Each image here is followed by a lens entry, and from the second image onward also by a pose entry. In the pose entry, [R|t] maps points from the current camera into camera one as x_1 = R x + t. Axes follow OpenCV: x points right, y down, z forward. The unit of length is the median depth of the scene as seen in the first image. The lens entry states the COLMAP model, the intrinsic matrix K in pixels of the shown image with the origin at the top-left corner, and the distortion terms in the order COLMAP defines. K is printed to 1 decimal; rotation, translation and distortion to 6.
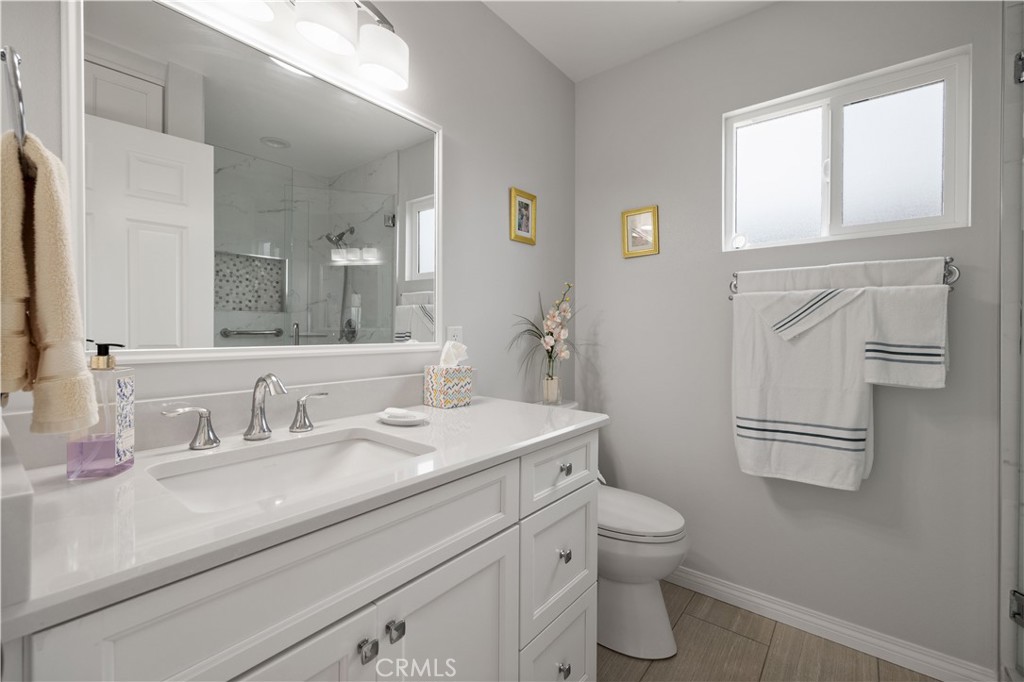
lens RADIAL K [[440.0, 0, 512.0], [0, 440.0, 341.0], [0, 0, 1]] dist [0.000332, 0.000011]
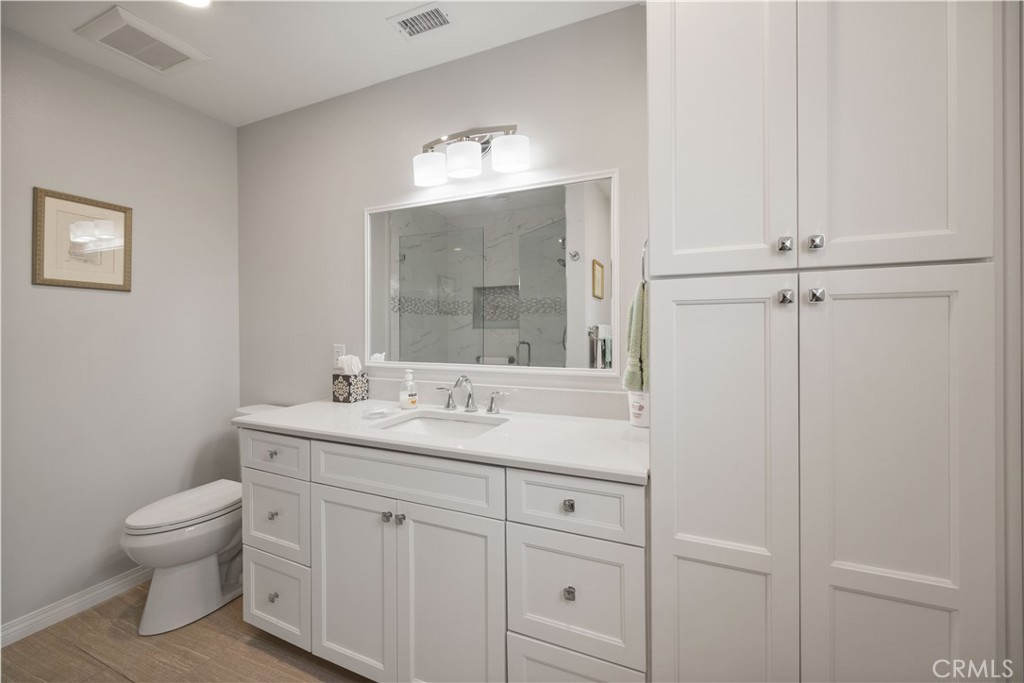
lens RADIAL K [[407.3, 0, 512.0], [0, 407.3, 341.5], [0, 0, 1]] dist [-0.000052, -0.000004]
pose [[0.262883, 0.021939, -0.964578, 1.072186], [-0.010005, 0.999750, 0.020013, -0.098586], [0.964776, 0.004390, 0.263037, 0.718544]]
